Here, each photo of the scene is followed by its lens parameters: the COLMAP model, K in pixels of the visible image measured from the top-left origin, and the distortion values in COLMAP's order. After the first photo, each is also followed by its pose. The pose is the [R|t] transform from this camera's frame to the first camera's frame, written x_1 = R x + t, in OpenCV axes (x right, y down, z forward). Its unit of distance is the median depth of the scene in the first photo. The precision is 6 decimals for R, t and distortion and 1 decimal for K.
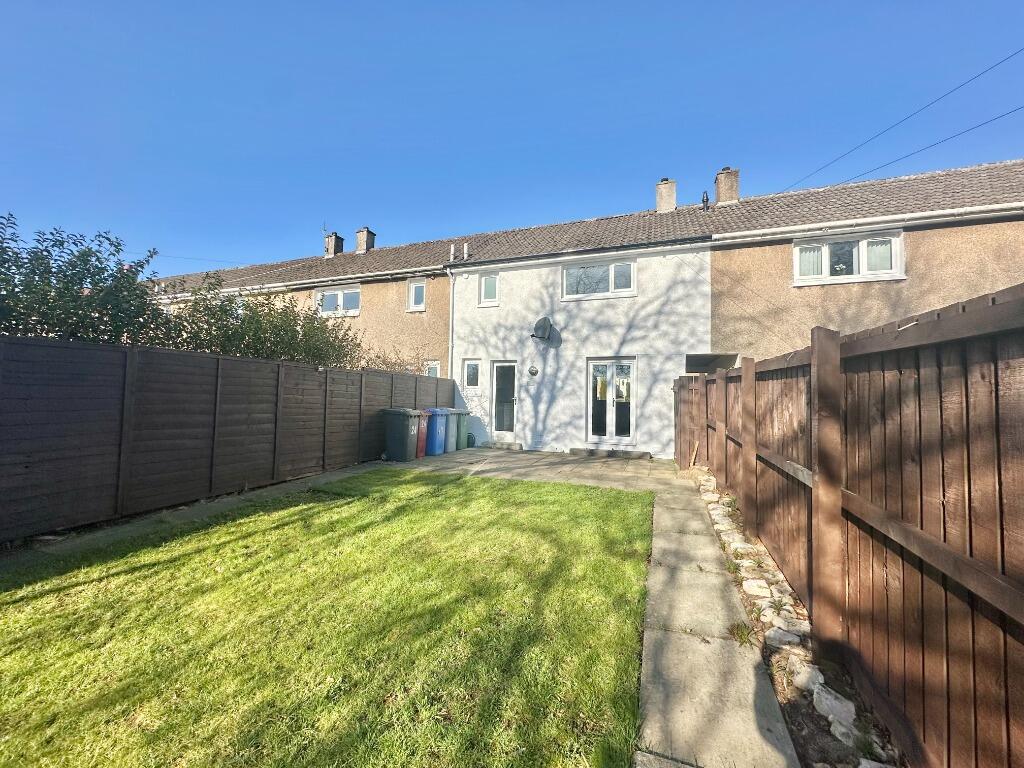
lens RADIAL K [[415.4, 0, 512.0], [0, 415.4, 384.0], [0, 0, 1]] dist [0.086727, -0.000018]
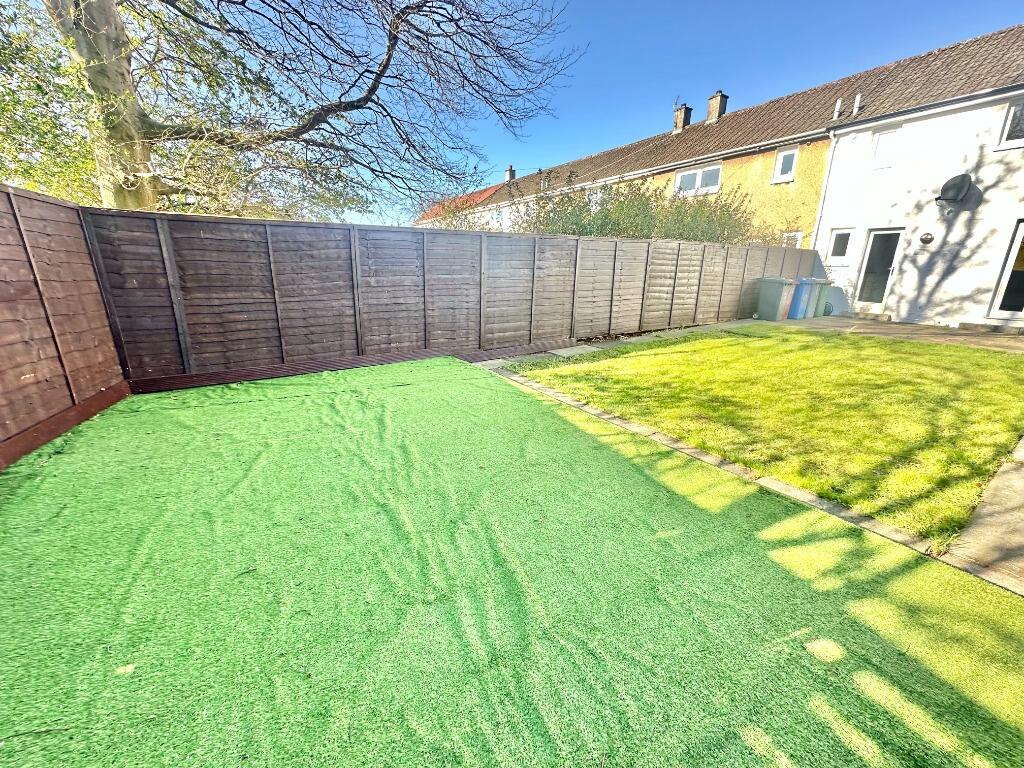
lens RADIAL K [[405.8, 0, 512.0], [0, 405.8, 384.0], [0, 0, 1]] dist [-0.002562, 0.000069]
pose [[0.791933, 0.166485, -0.587473, -0.101551], [0.021636, 0.953856, 0.299482, -0.013515], [0.610224, -0.249881, 0.751788, -0.342263]]
